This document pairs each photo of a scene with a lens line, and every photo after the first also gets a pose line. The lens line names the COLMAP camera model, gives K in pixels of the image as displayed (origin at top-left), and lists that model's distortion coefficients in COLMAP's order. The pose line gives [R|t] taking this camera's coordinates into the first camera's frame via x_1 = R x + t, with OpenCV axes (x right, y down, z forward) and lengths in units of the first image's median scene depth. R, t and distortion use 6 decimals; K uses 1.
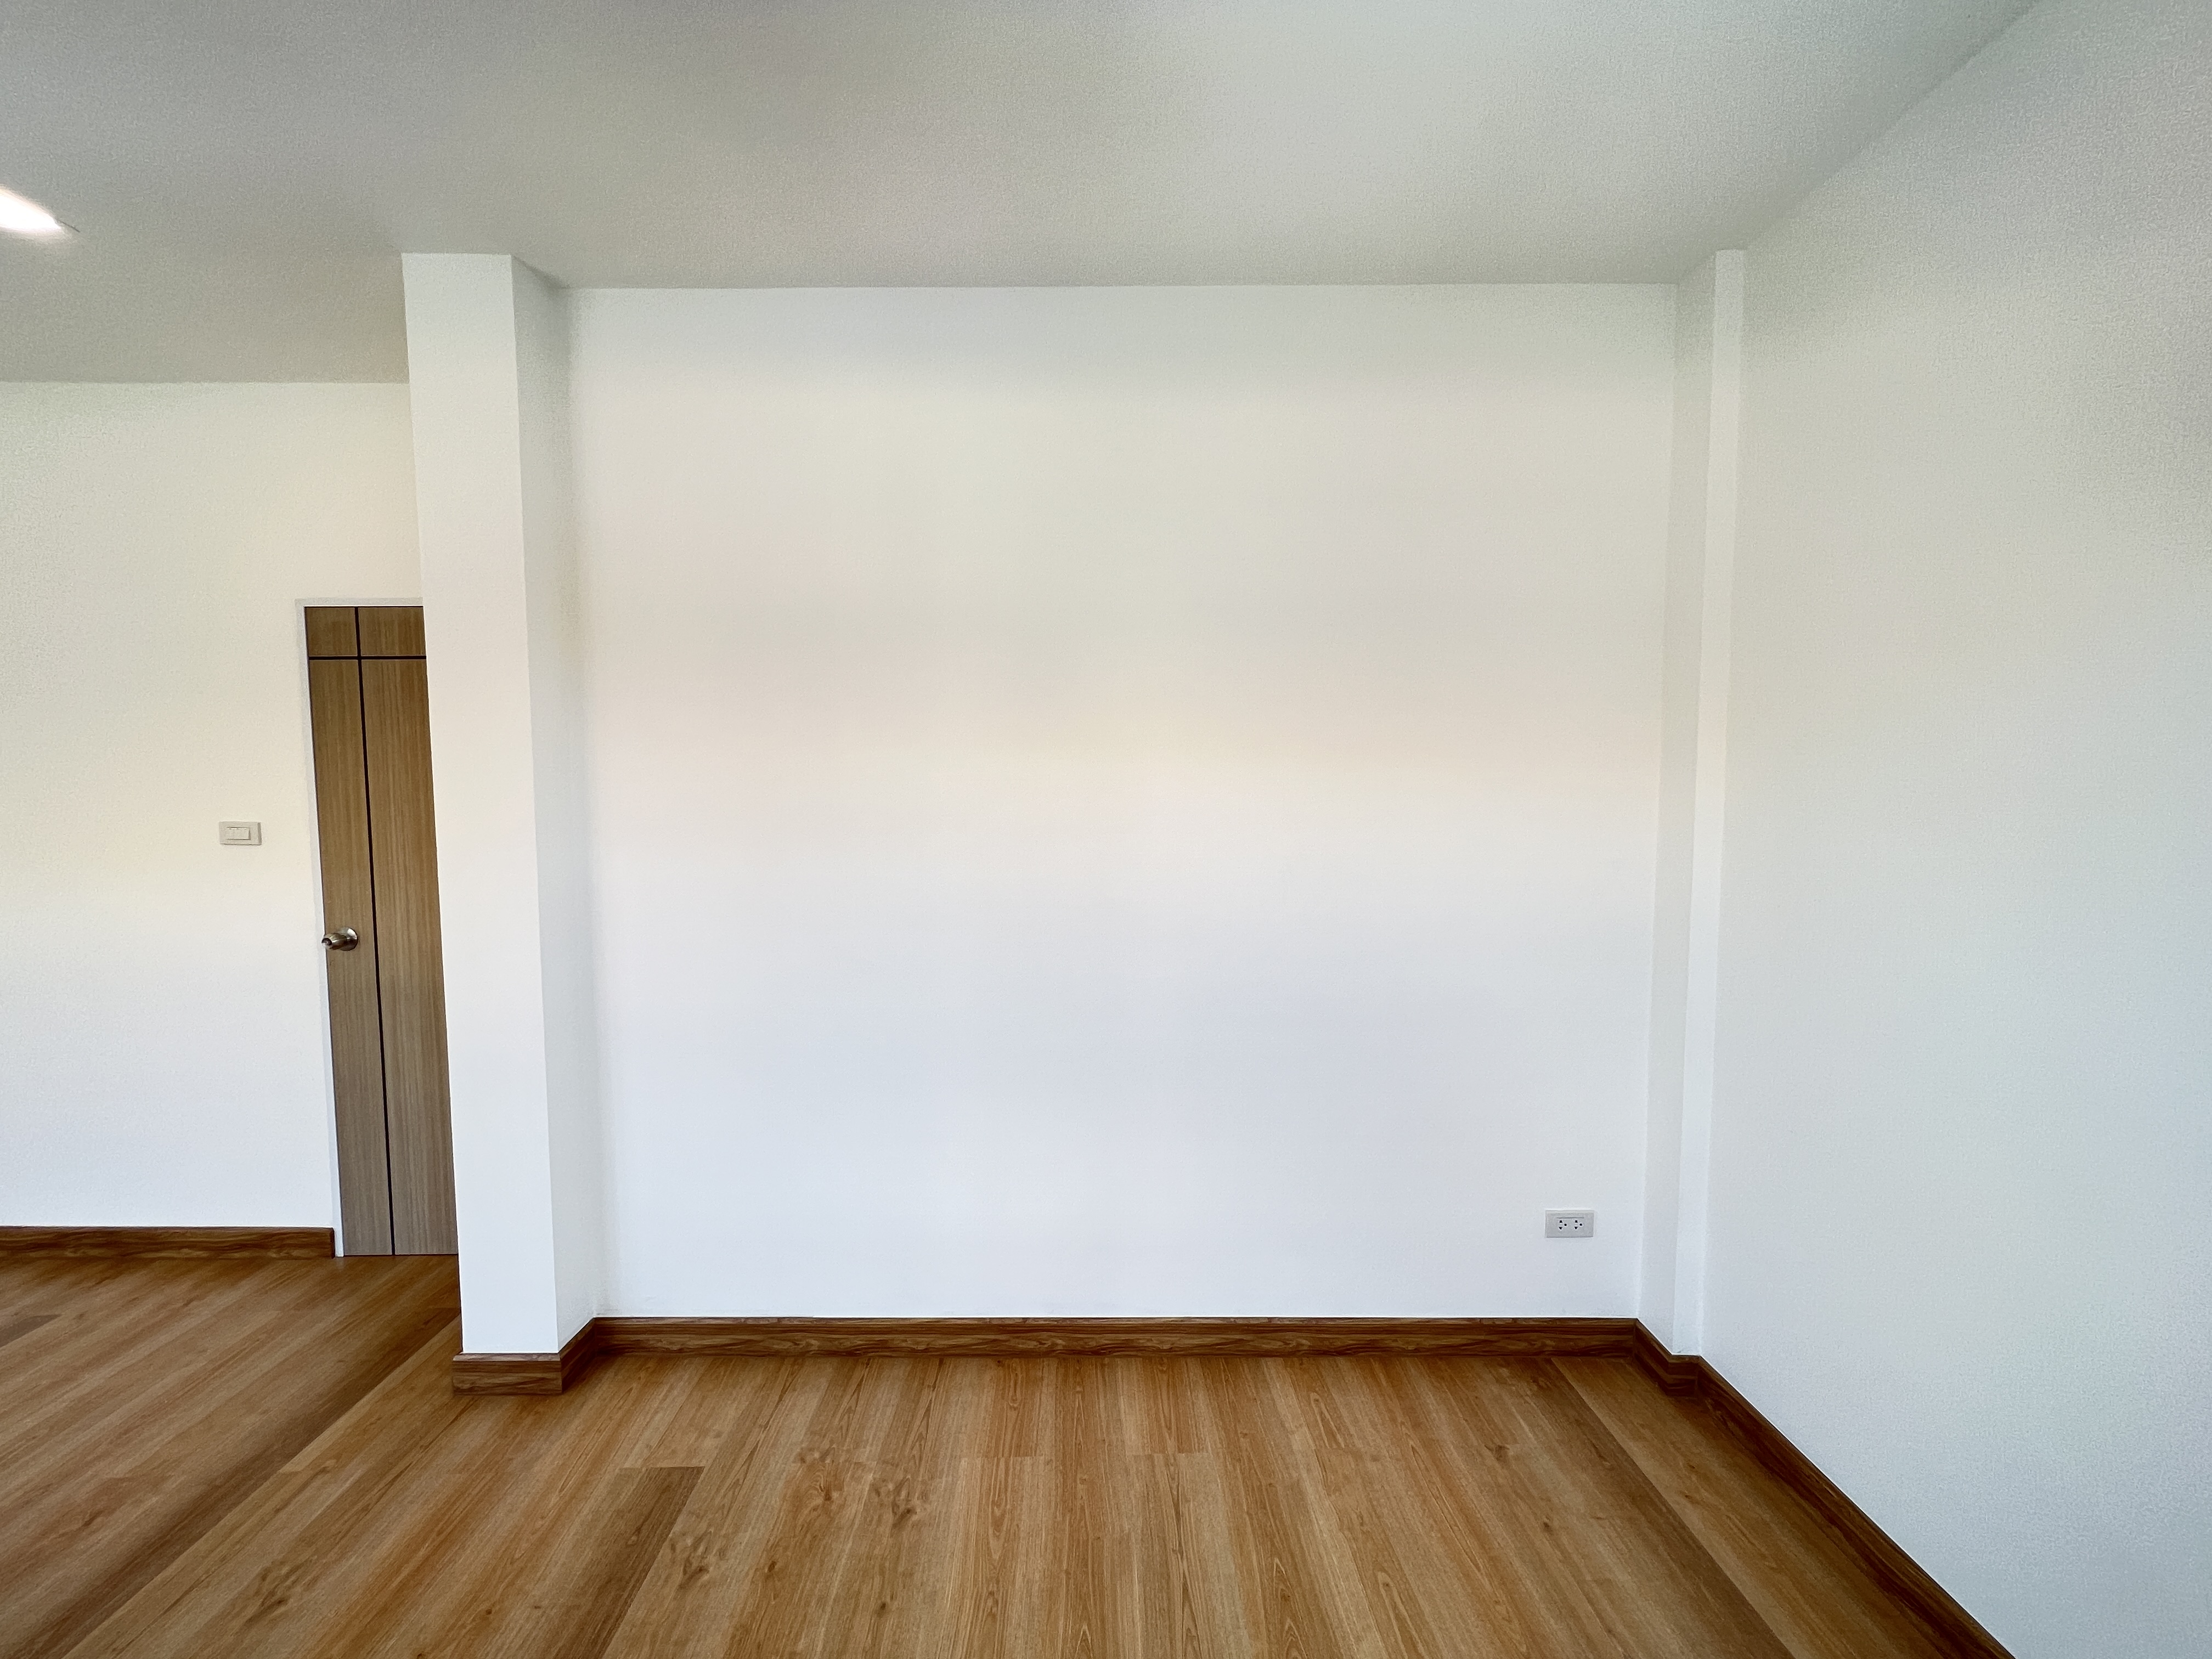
lens RADIAL K [[890.5, 0, 1101.7], [0, 890.5, 830.6], [0, 0, 1]] dist [-0.005711, 0.001256]
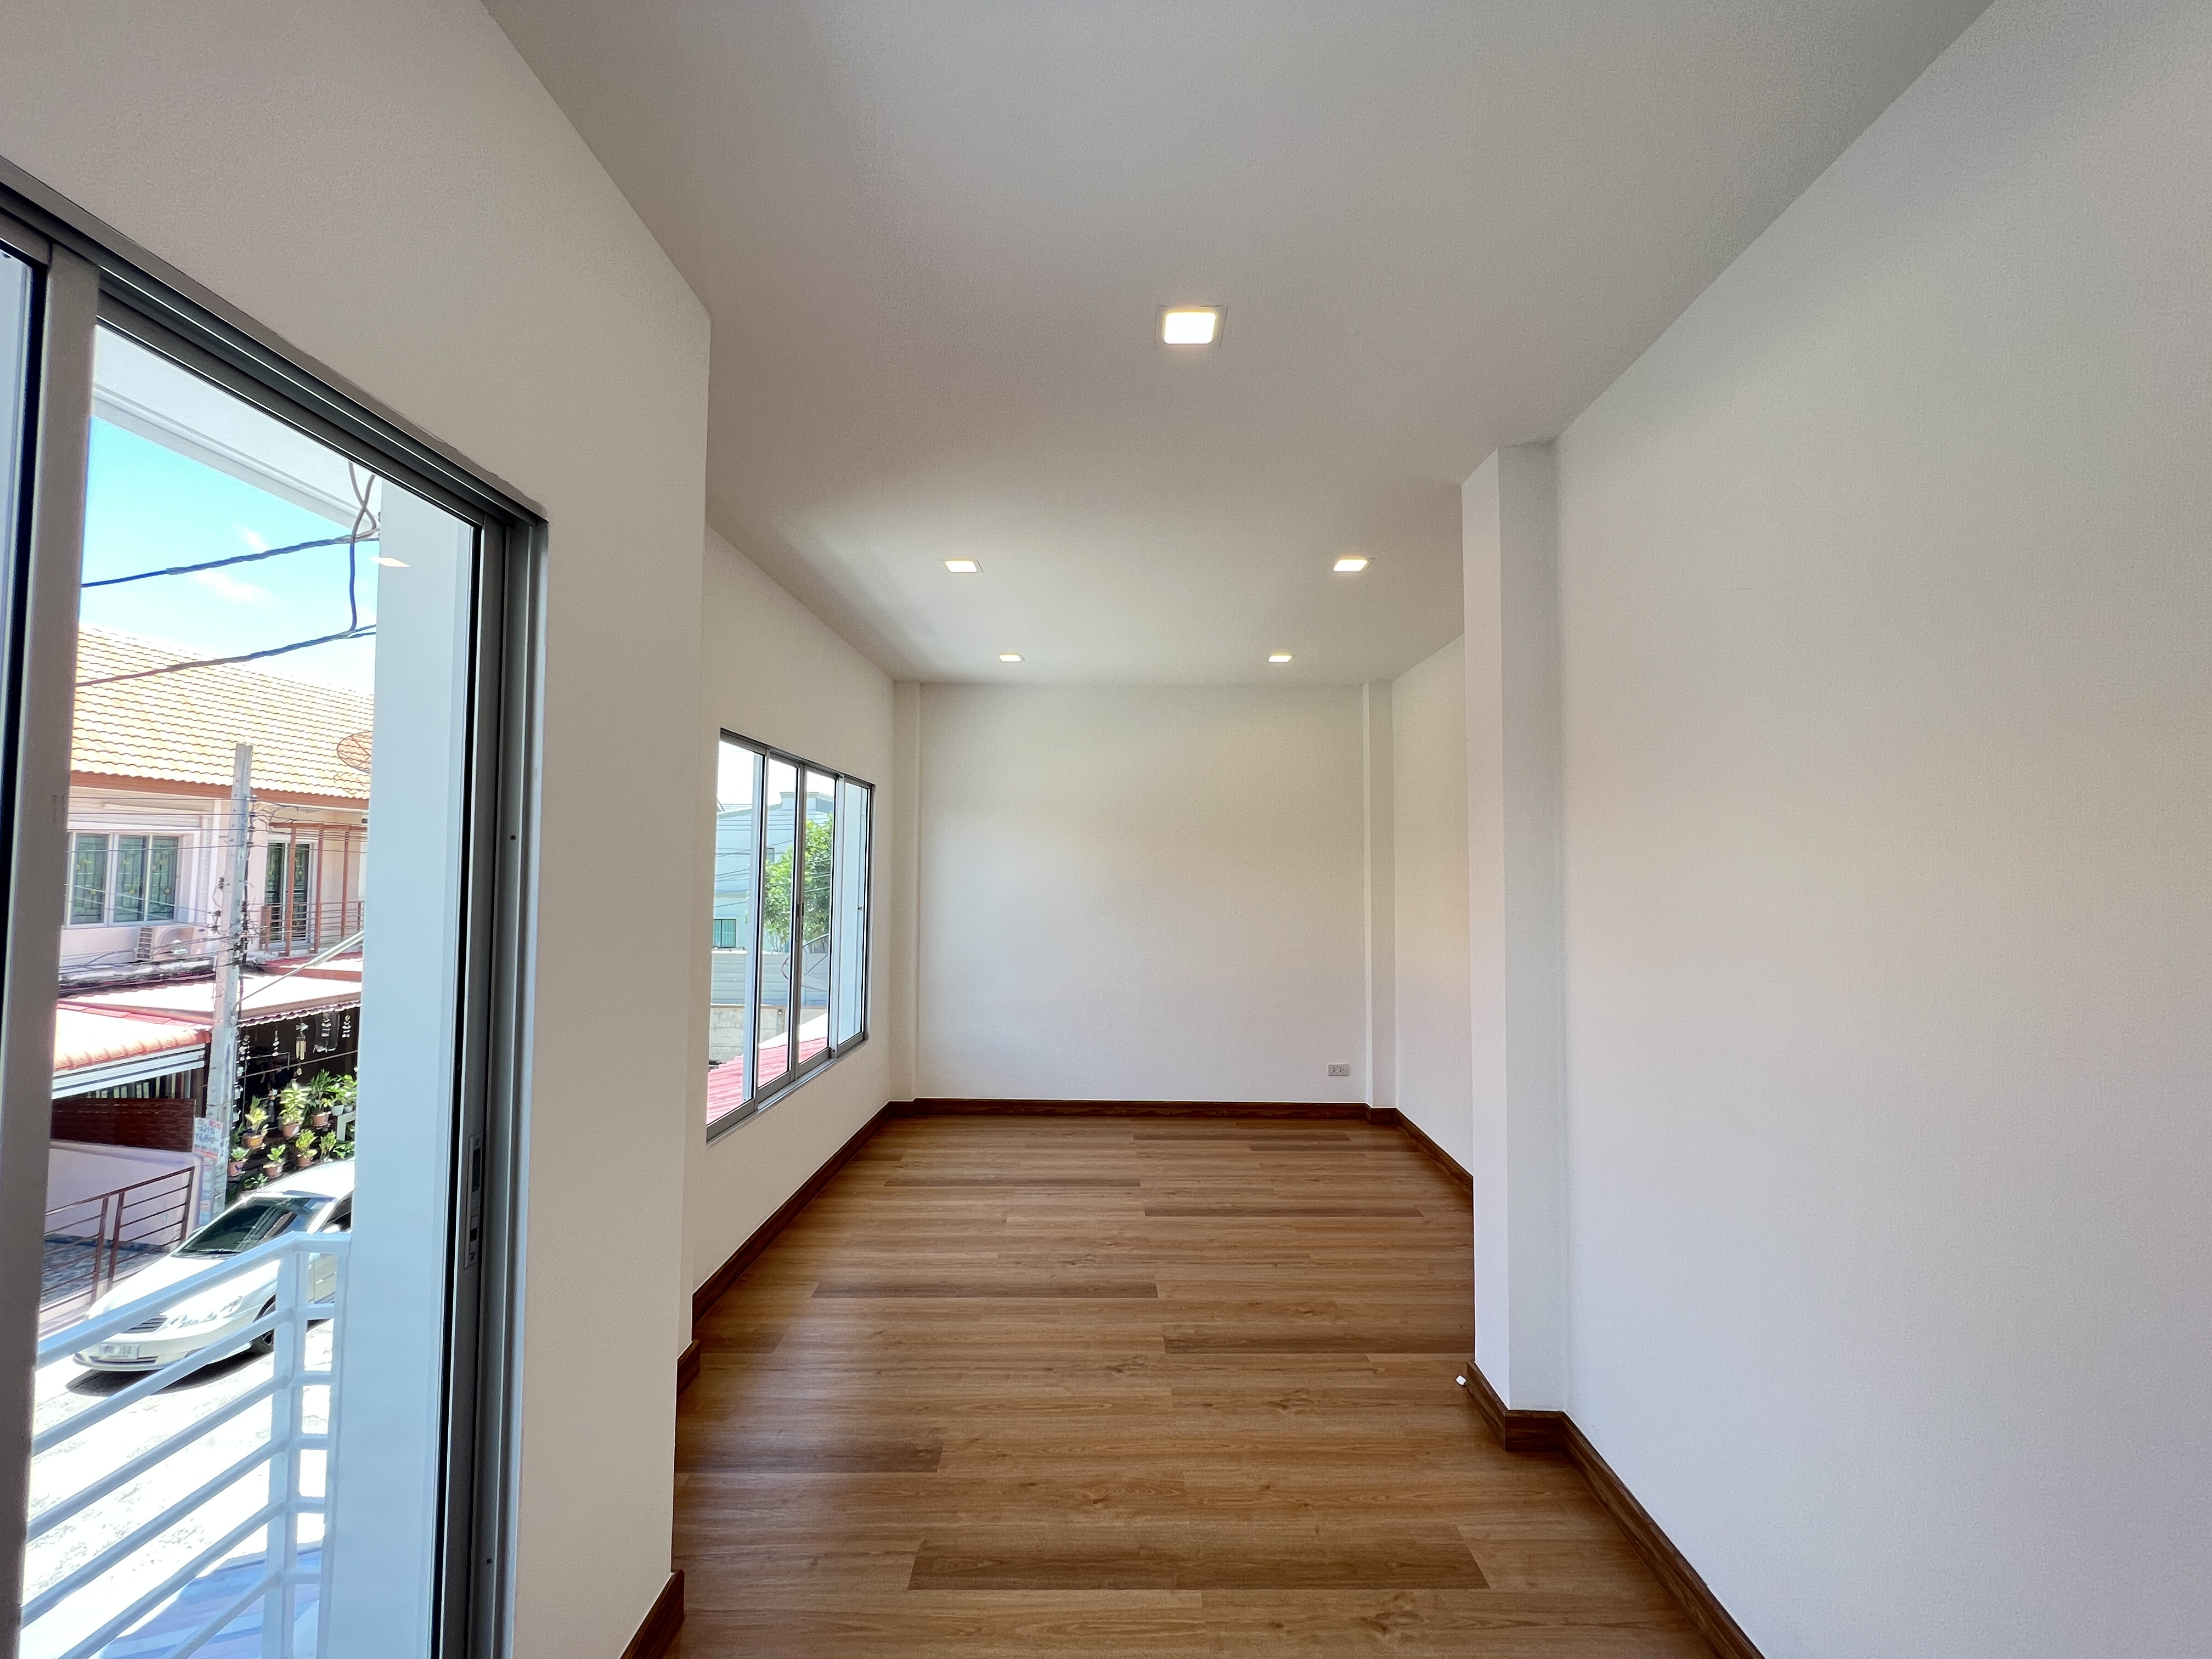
lens RADIAL K [[890.5, 0, 1095.1], [0, 890.5, 817.5], [0, 0, 1]] dist [-0.005711, 0.001256]
pose [[-0.030574, -0.058382, -0.997826, 0.581515], [-0.058687, 0.996675, -0.056517, -0.041216], [0.997808, 0.056832, -0.033898, 0.556816]]
